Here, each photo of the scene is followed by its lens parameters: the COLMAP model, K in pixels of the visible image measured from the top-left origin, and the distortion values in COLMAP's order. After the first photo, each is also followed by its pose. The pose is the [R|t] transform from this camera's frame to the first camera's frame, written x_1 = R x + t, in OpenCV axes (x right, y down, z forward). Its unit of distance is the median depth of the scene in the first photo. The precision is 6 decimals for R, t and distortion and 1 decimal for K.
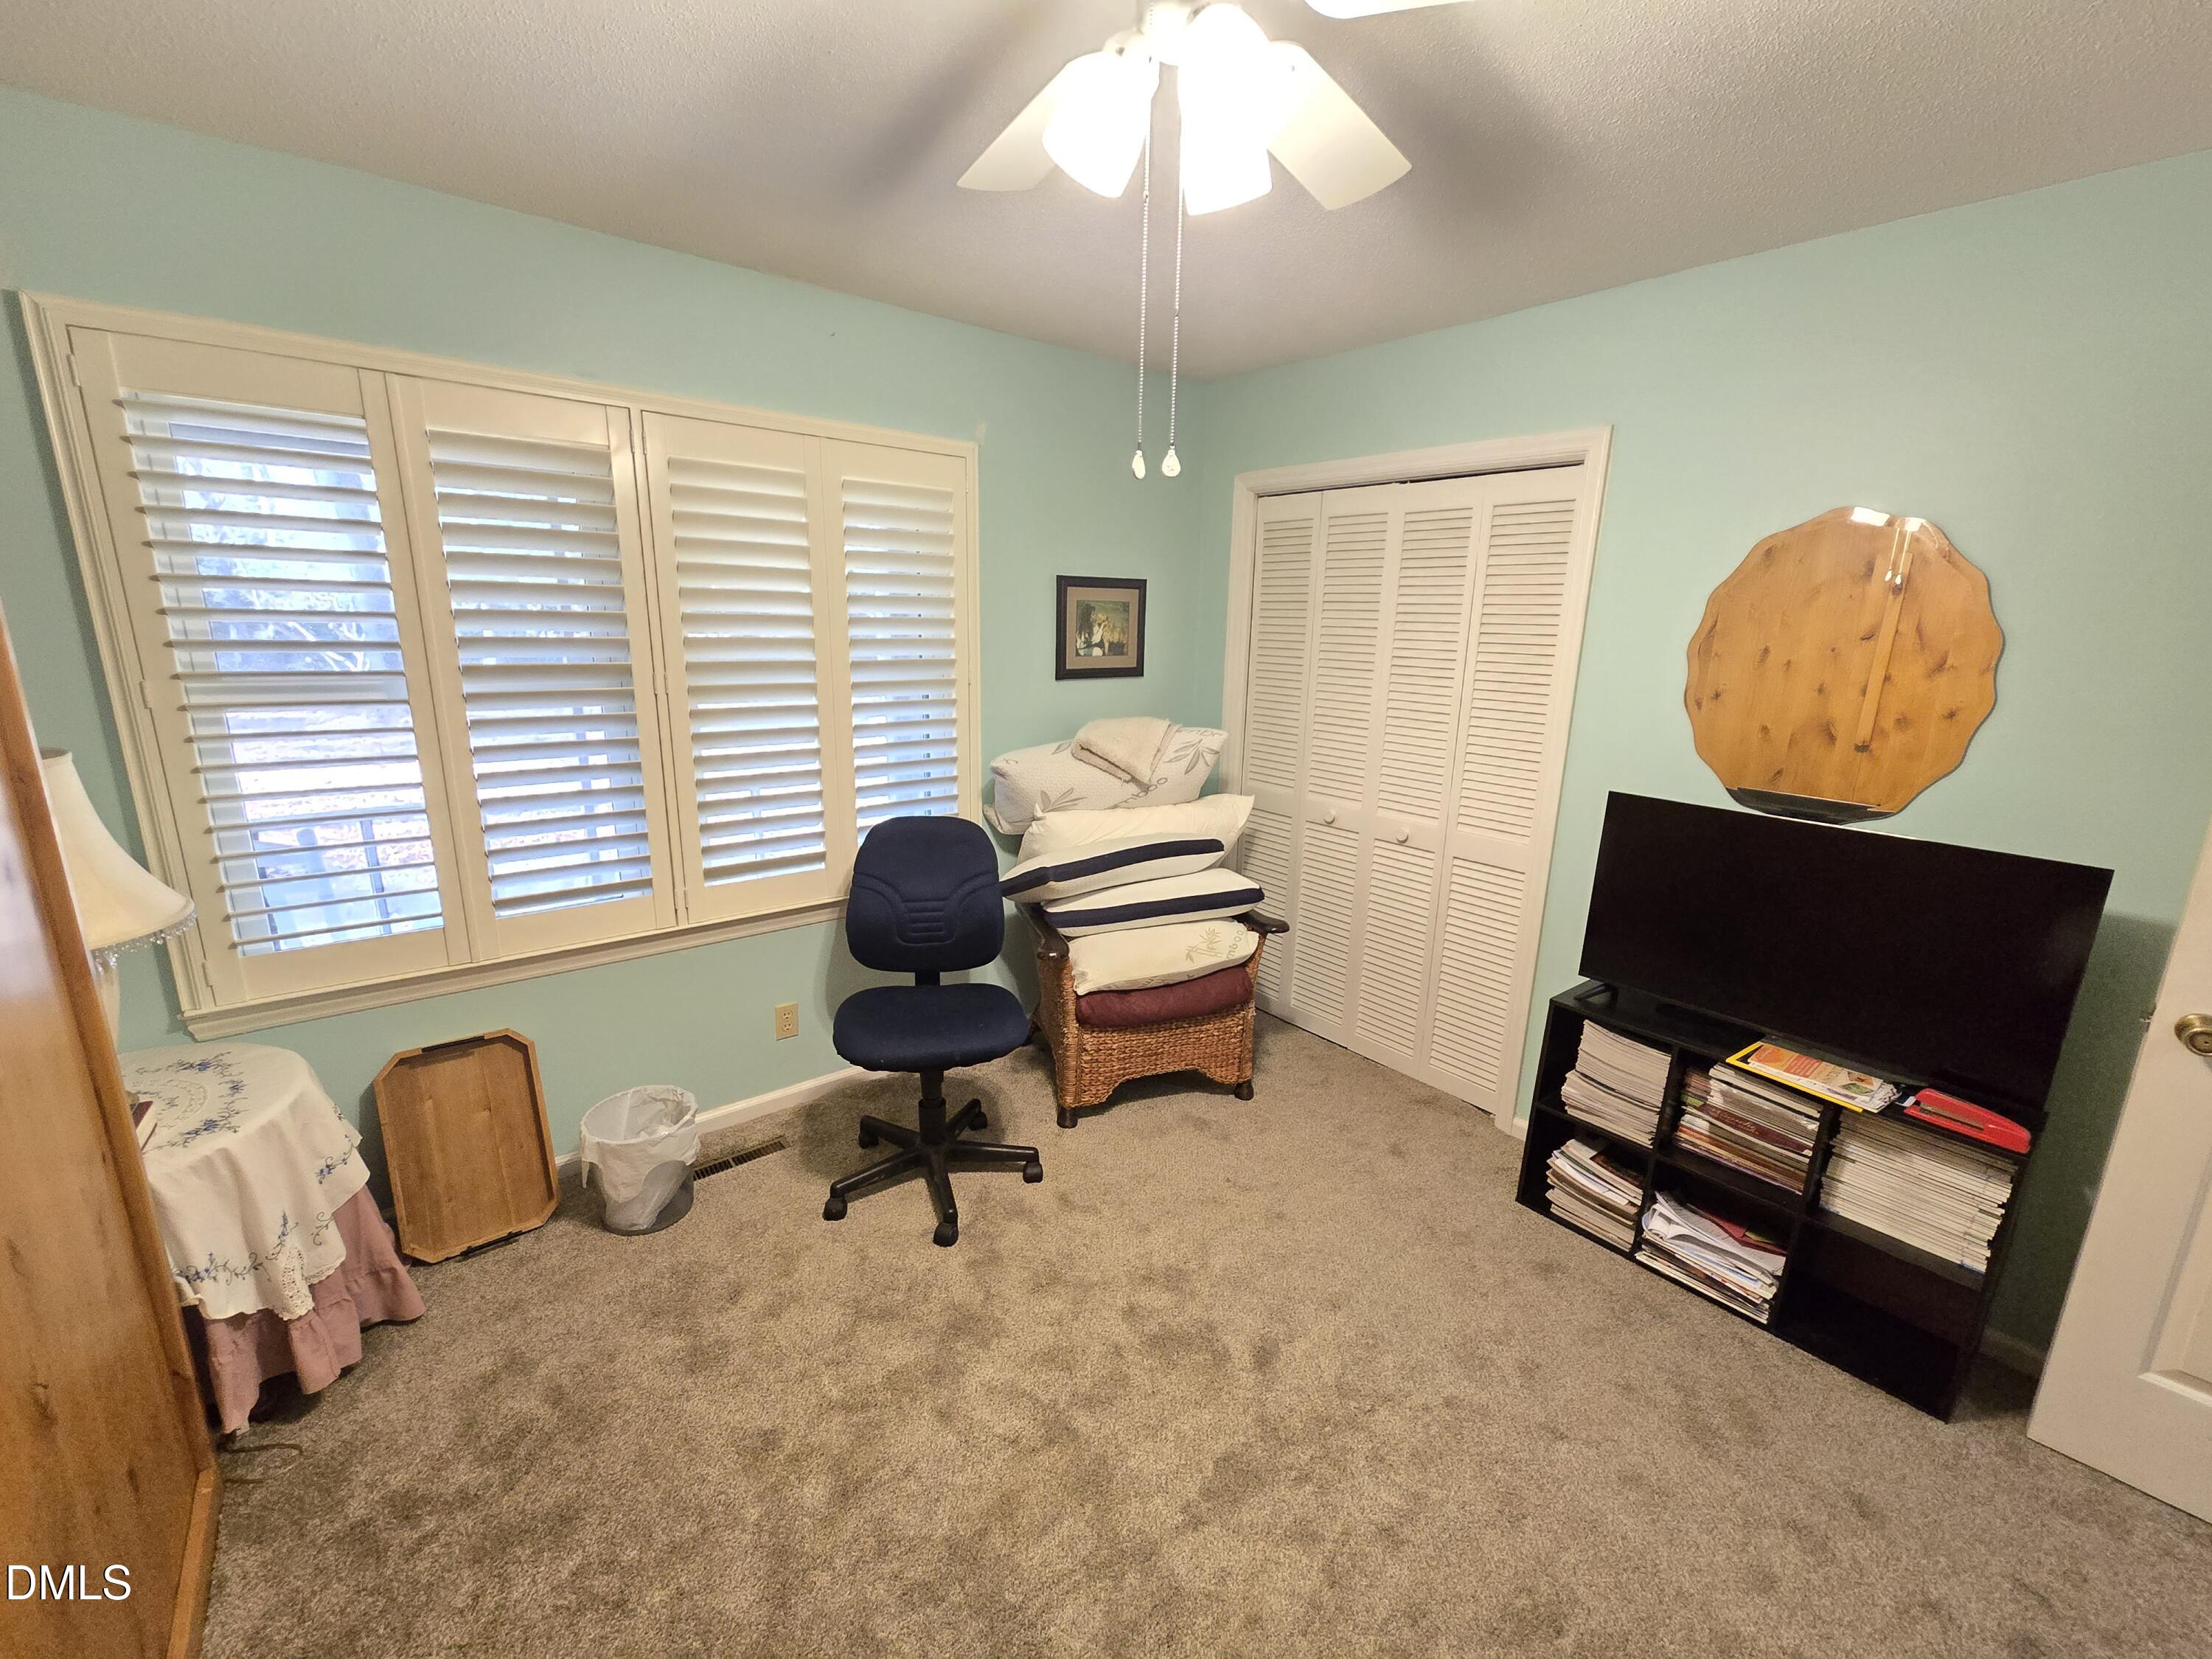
lens RADIAL K [[909.7, 0, 1108.9], [0, 909.7, 830.4], [0, 0, 1]] dist [-0.006948, 0.004259]
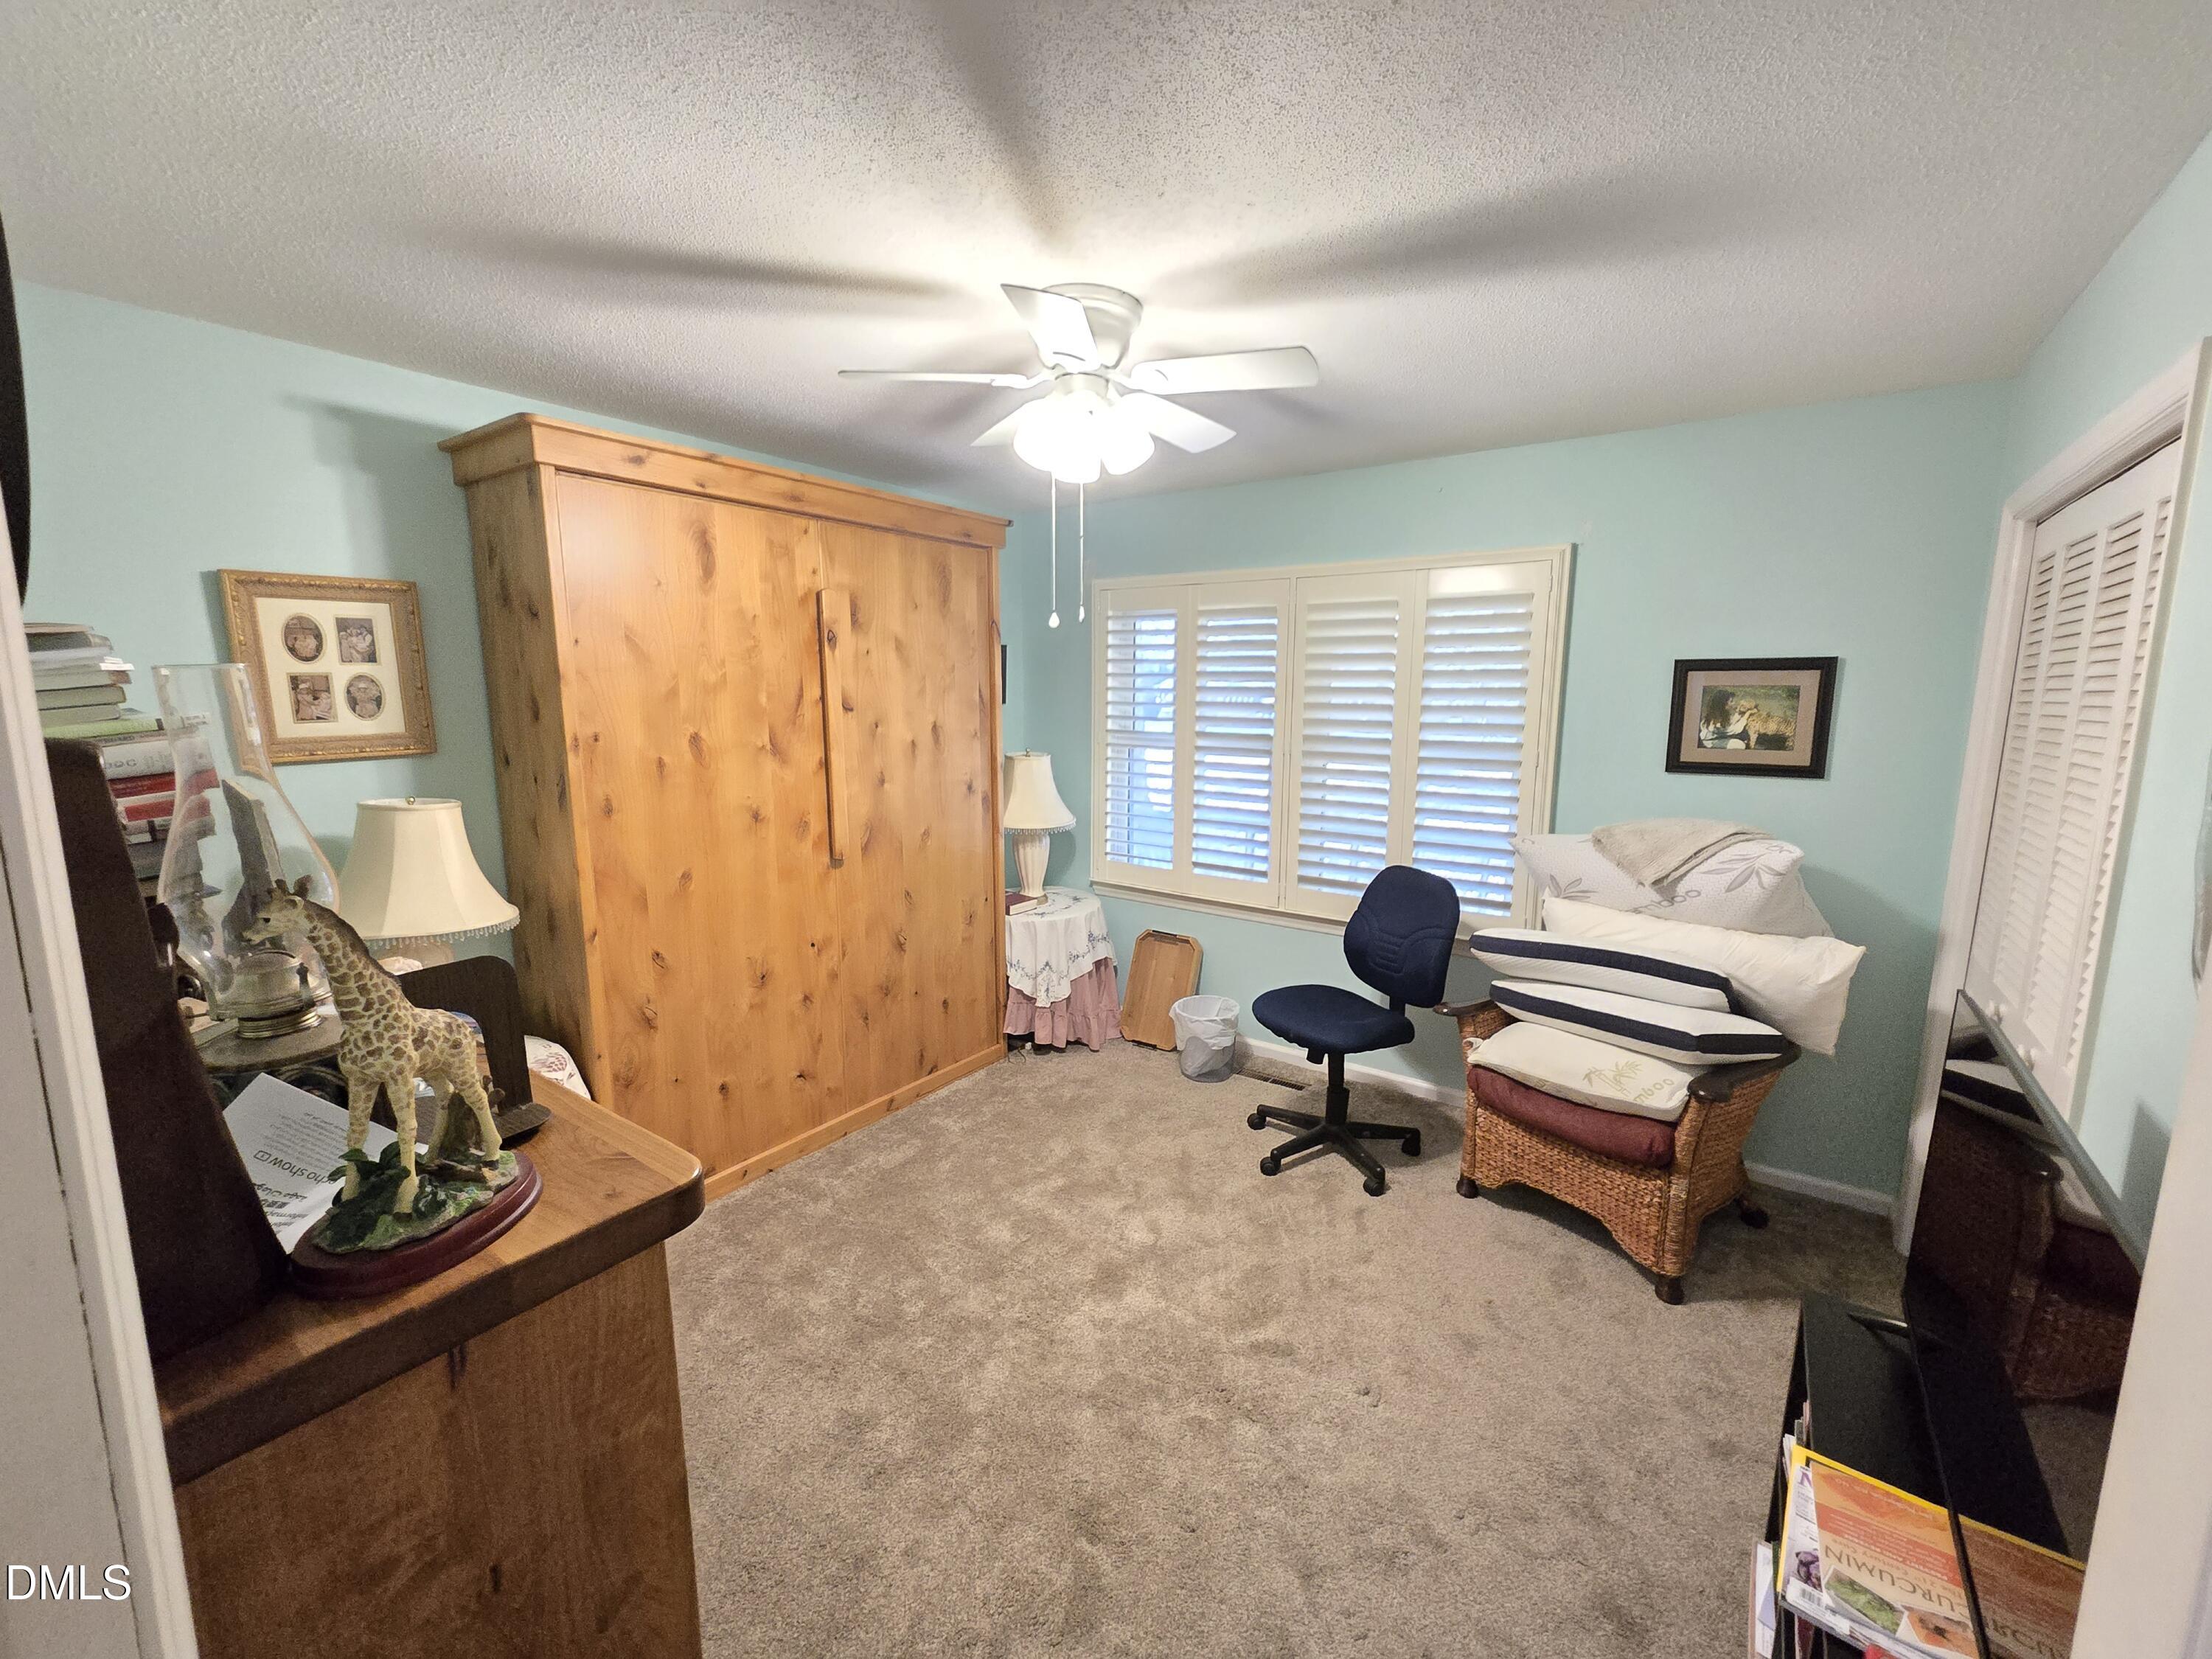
lens RADIAL K [[909.7, 0, 1108.9], [0, 909.7, 830.4], [0, 0, 1]] dist [-0.006948, 0.004259]
pose [[0.268985, 0.127233, -0.954704, 0.746612], [-0.221646, 0.972809, 0.067197, -0.049979], [0.937294, 0.193531, 0.289872, 0.244421]]
